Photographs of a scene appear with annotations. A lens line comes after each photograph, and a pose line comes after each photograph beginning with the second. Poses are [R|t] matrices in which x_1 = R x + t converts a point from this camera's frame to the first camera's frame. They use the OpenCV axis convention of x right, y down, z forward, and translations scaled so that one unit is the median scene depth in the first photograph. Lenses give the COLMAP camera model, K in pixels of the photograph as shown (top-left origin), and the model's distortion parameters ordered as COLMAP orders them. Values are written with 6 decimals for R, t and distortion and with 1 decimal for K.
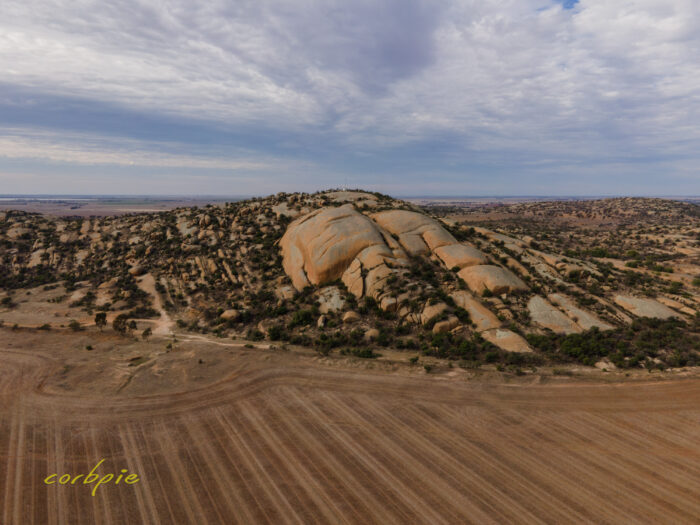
lens RADIAL K [[510.4, 0, 350.8], [0, 510.4, 263.6], [0, 0, 1]] dist [0.023124, 0.035902]
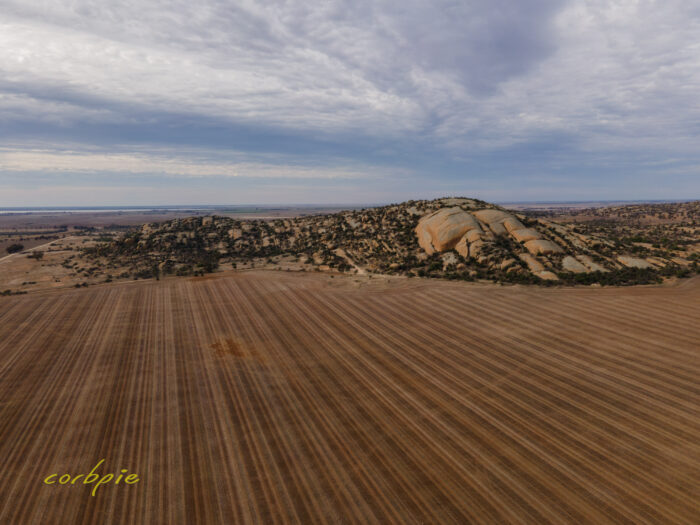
lens RADIAL K [[510.4, 0, 350.8], [0, 510.4, 263.6], [0, 0, 1]] dist [0.023124, 0.035902]
pose [[0.983661, 0.009019, -0.179805, -0.053978], [-0.011602, 0.999844, -0.013319, 0.108753], [0.179657, 0.015188, 0.983612, -0.788568]]
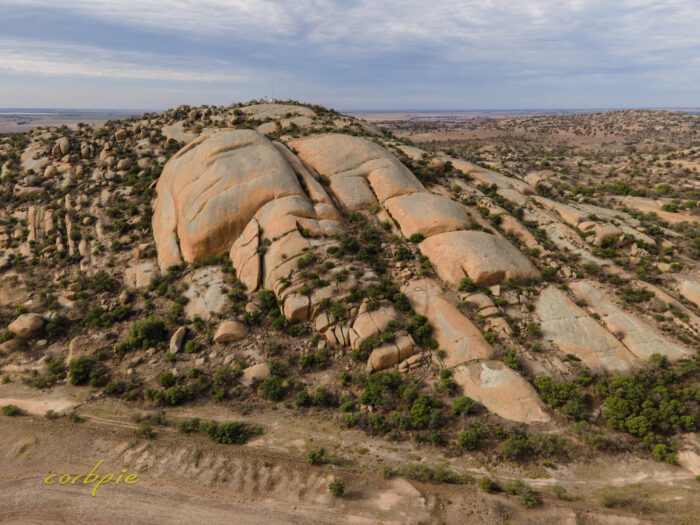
lens RADIAL K [[510.4, 0, 350.8], [0, 510.4, 263.6], [0, 0, 1]] dist [0.023124, 0.035902]
pose [[0.999454, -0.012604, 0.030539, 0.104327], [0.007575, 0.987166, 0.159519, -0.052876], [-0.032158, -0.159201, 0.986722, 0.388567]]
